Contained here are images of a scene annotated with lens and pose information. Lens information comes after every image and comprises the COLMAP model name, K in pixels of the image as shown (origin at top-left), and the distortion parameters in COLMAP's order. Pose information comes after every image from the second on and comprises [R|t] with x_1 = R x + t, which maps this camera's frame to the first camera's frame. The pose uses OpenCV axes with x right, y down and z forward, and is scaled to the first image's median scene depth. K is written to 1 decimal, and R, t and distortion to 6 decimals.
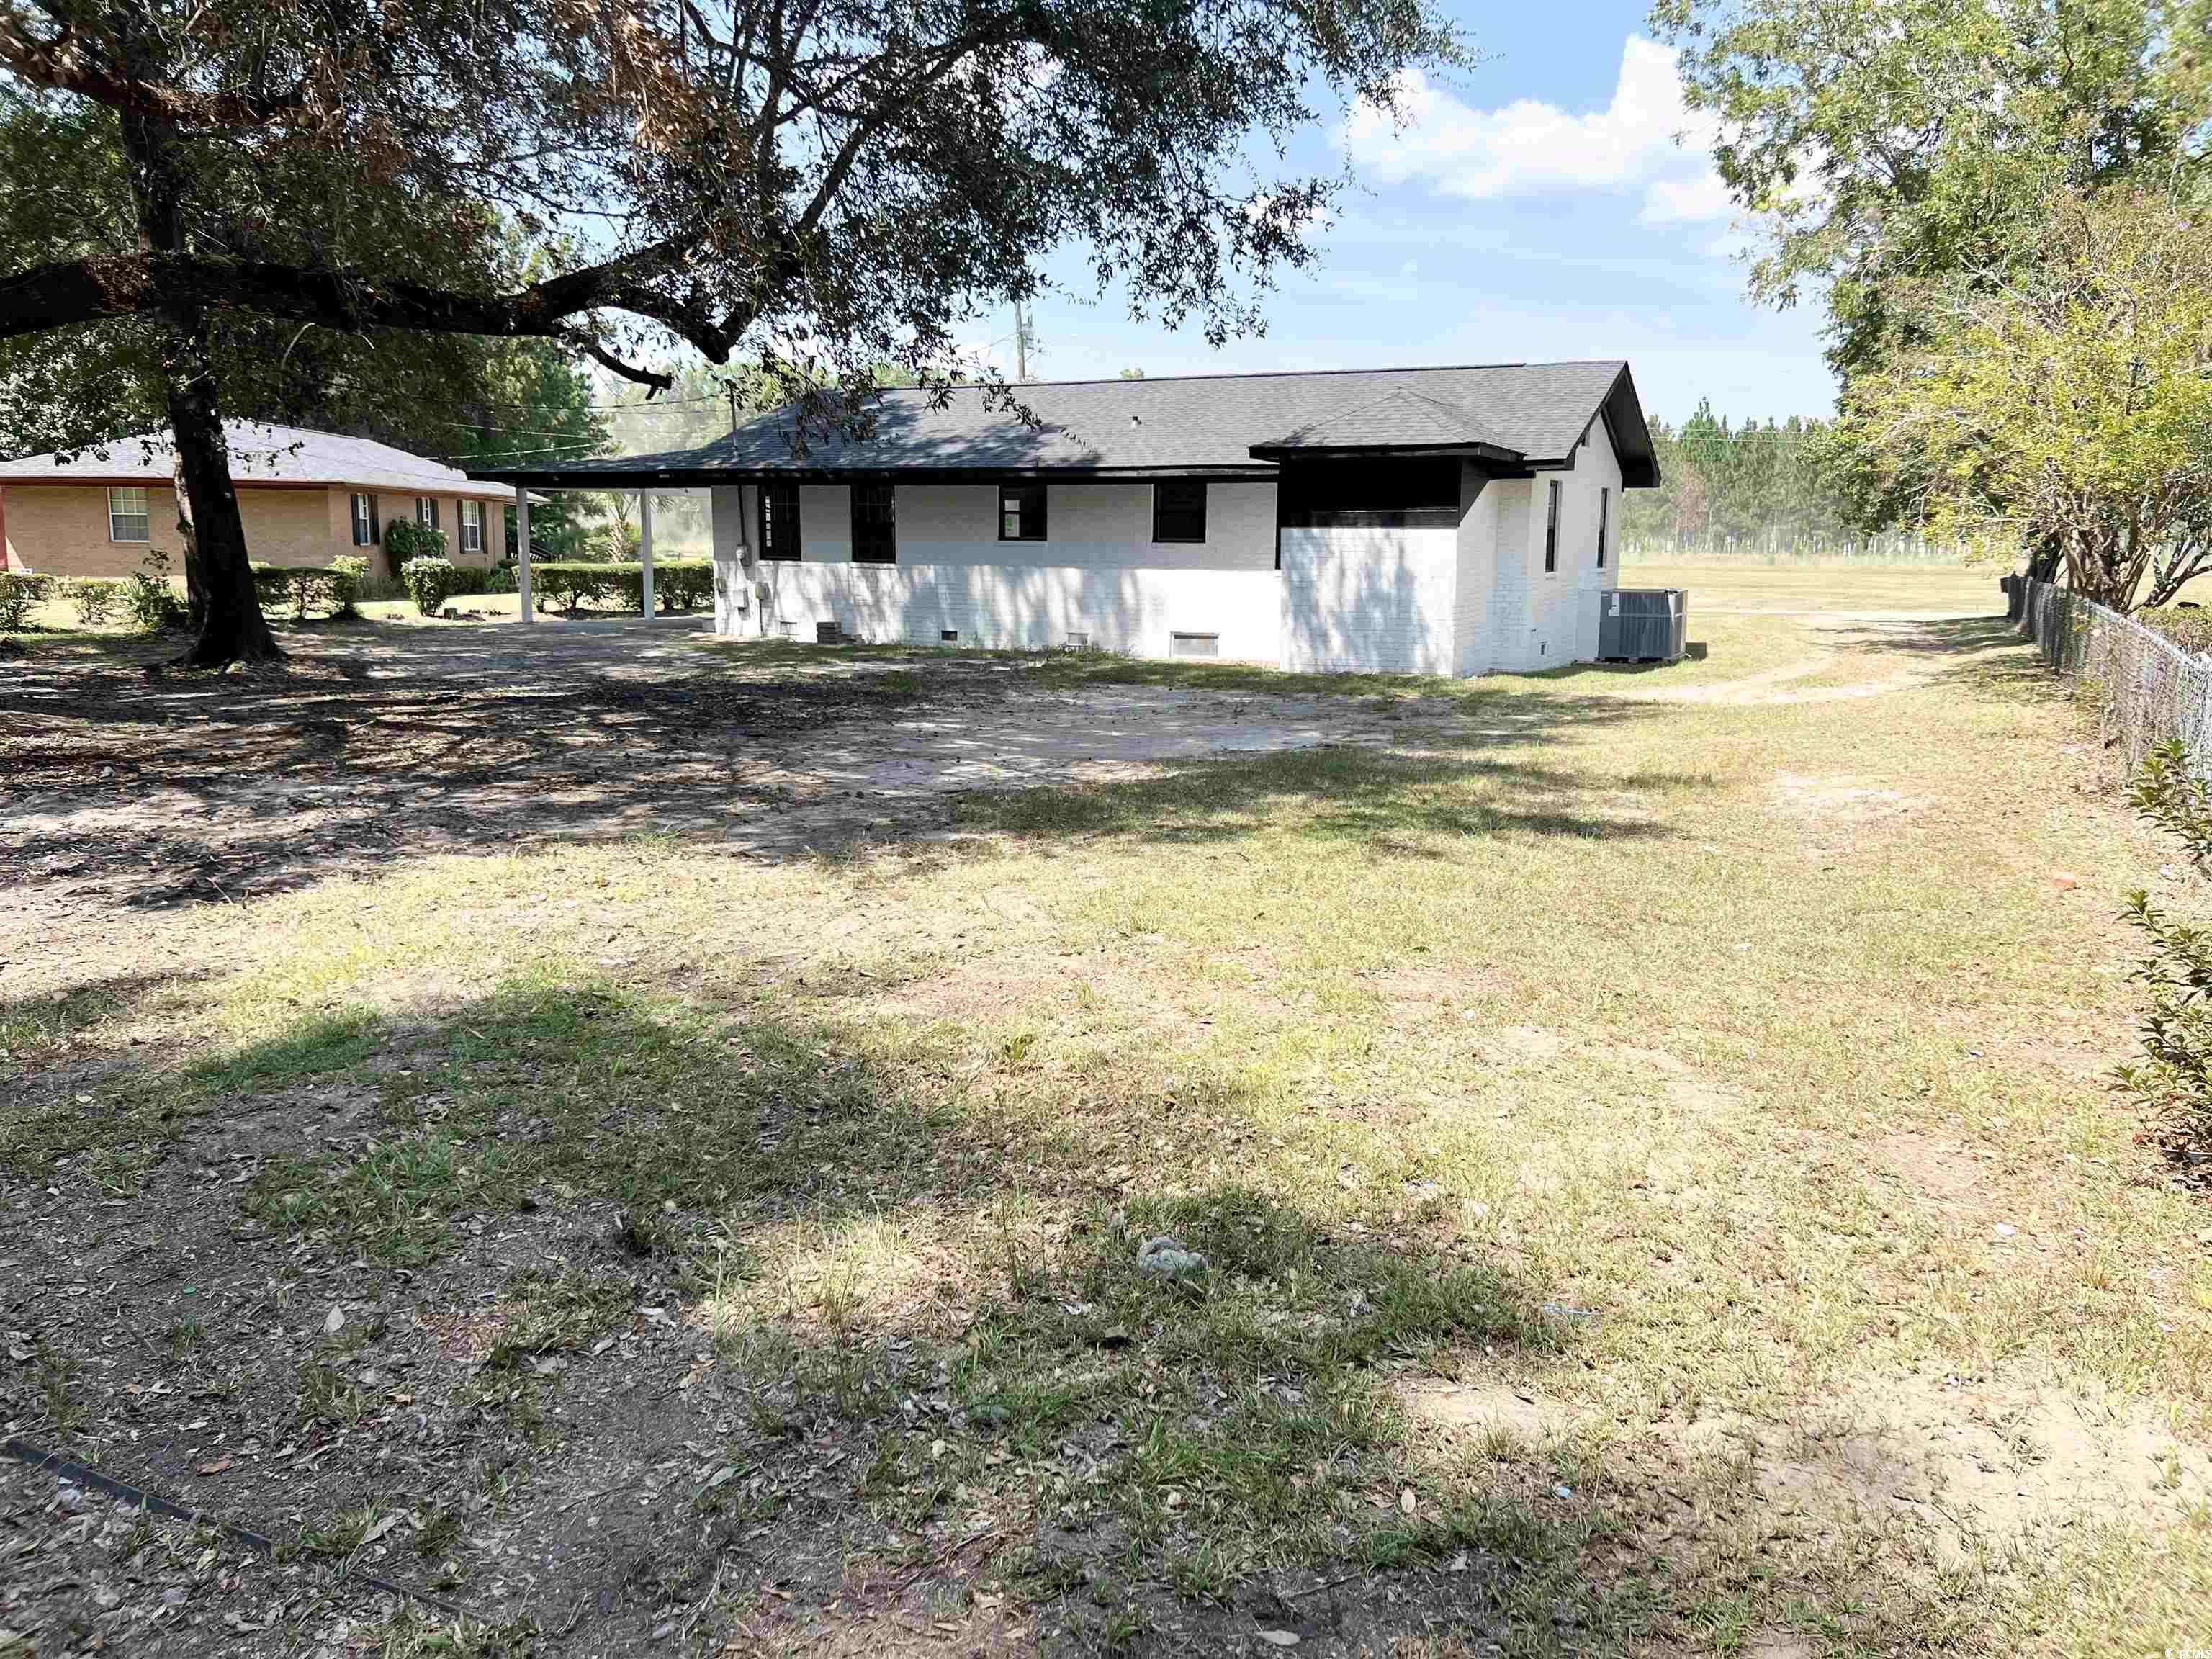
lens RADIAL K [[1664.2, 0, 1121.6], [0, 1664.2, 828.5], [0, 0, 1]] dist [0.062288, -0.071408]
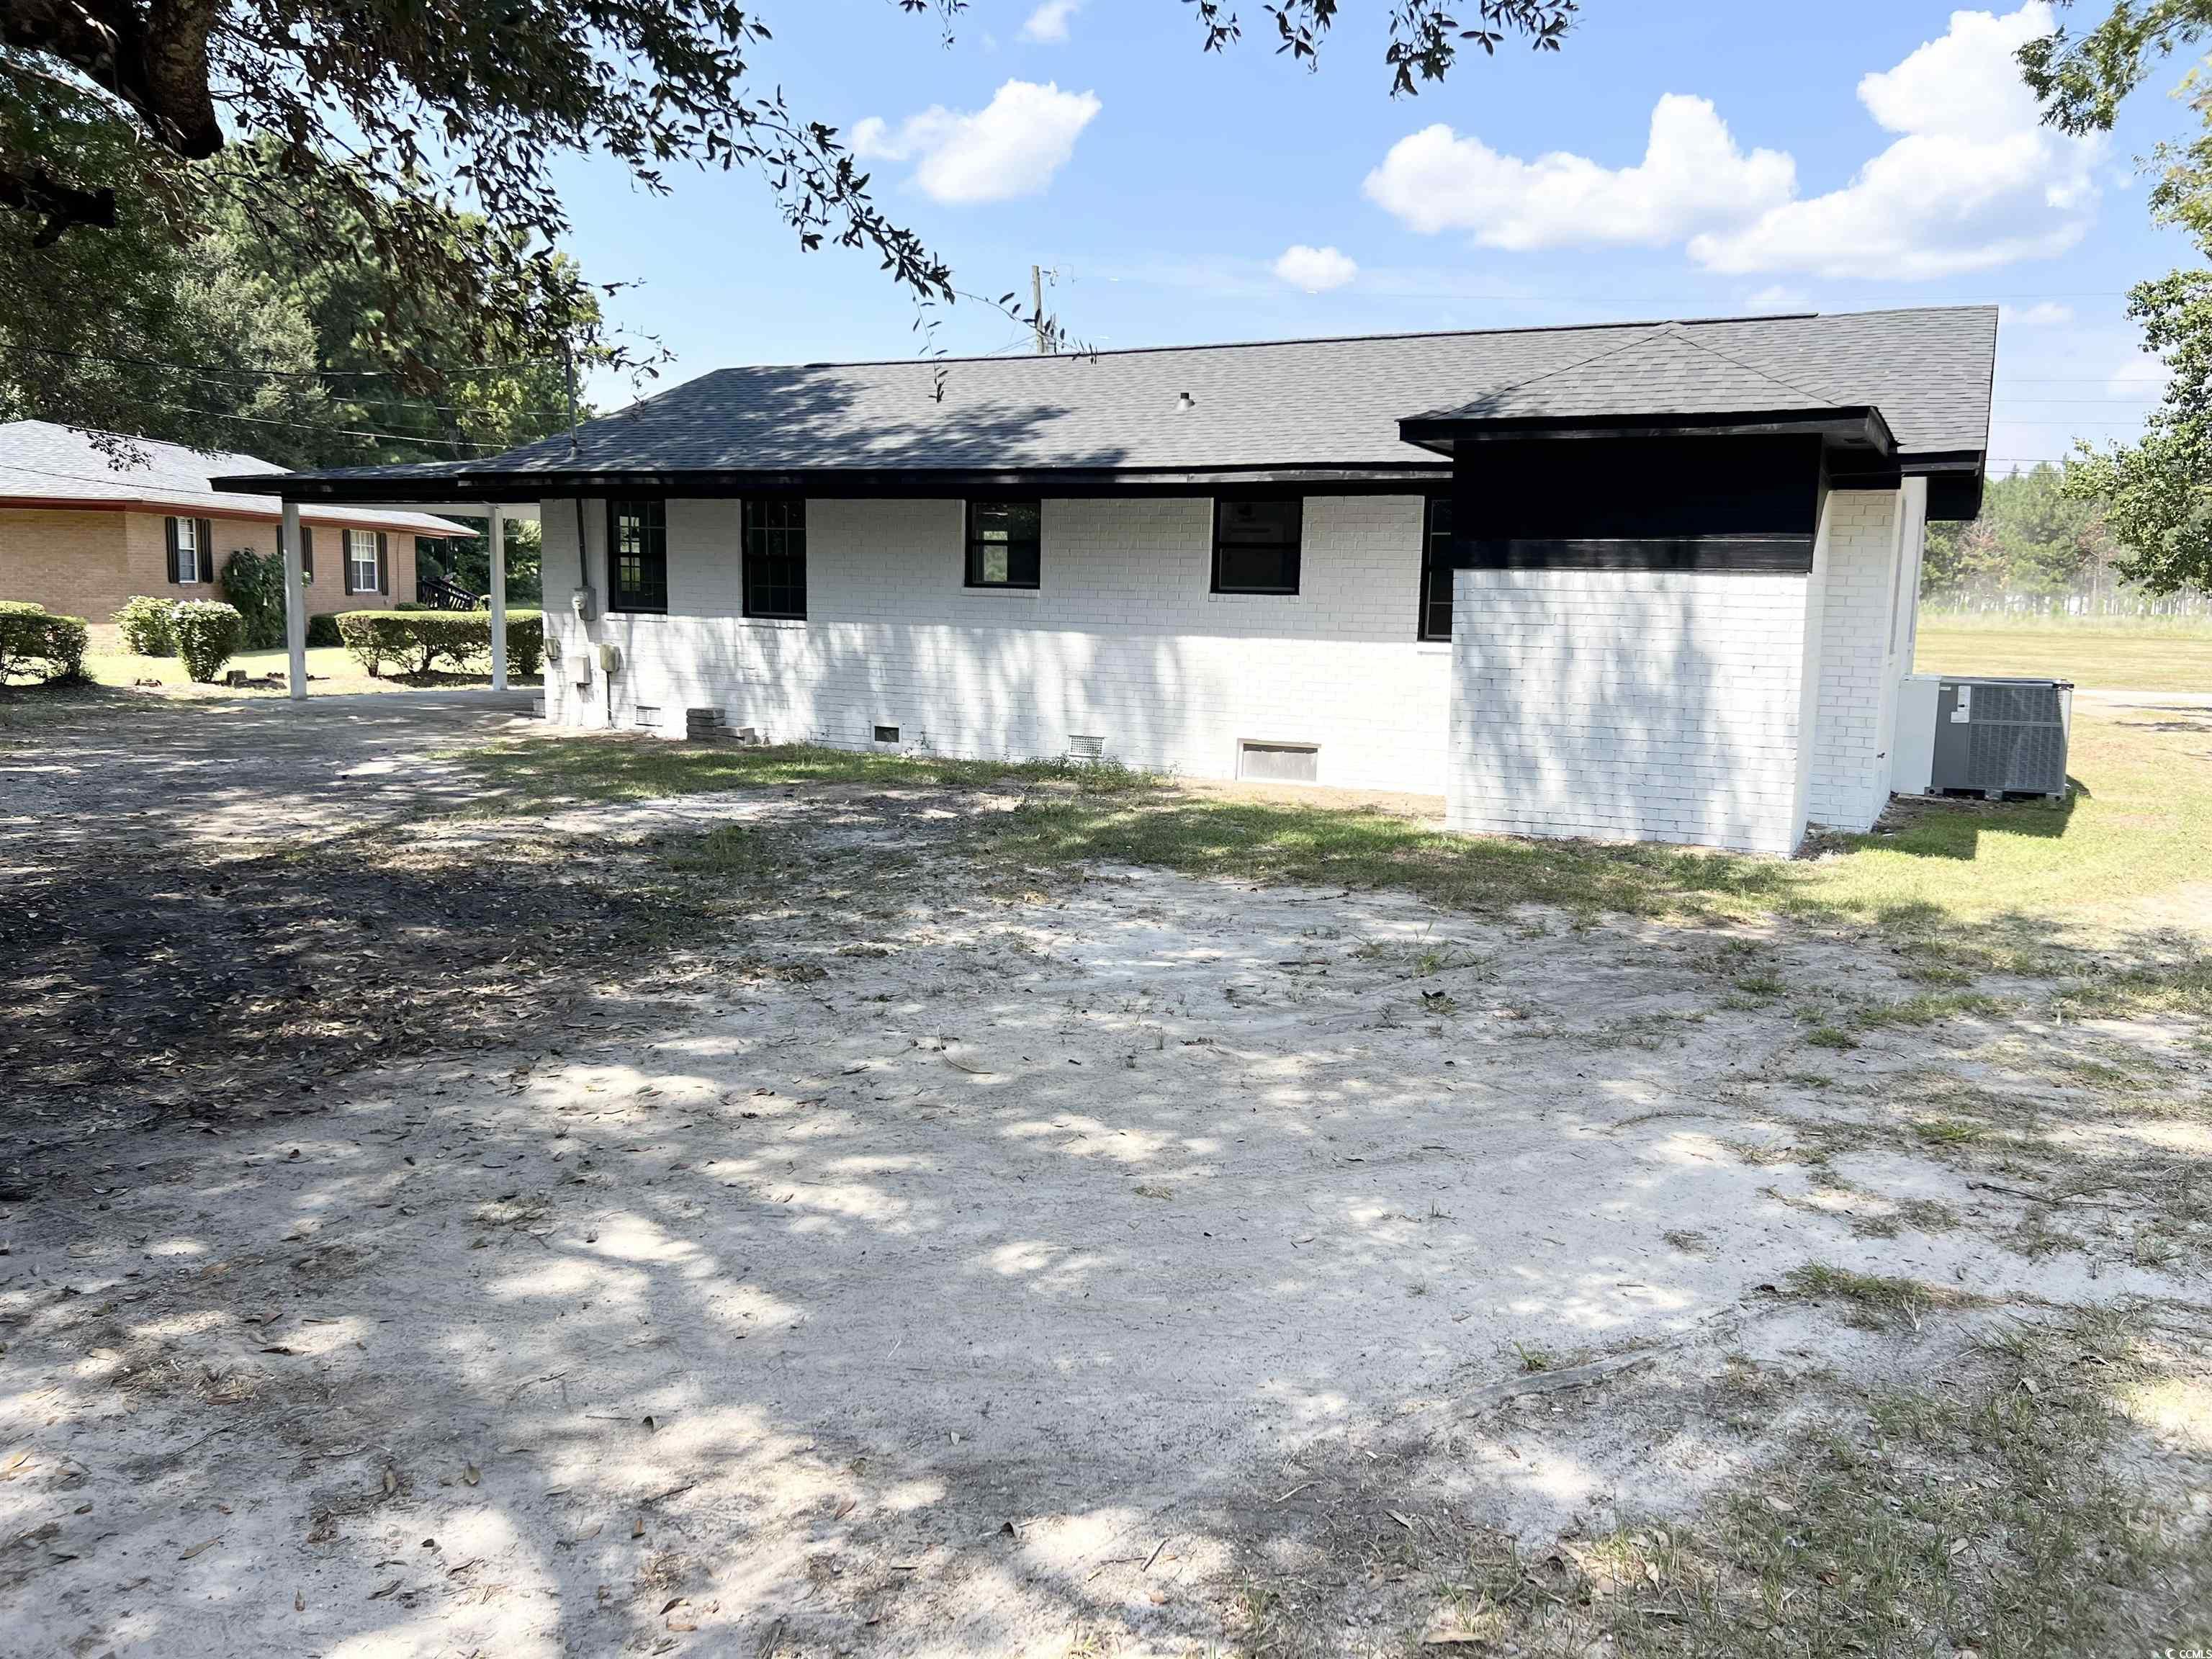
lens RADIAL K [[1664.2, 0, 1106.2], [0, 1664.2, 815.5], [0, 0, 1]] dist [0.062288, -0.071408]
pose [[0.999476, 0.015913, -0.028175, -0.000348], [-0.016889, 0.999254, -0.034725, -0.064539], [0.027602, 0.035183, 0.999000, 0.370208]]
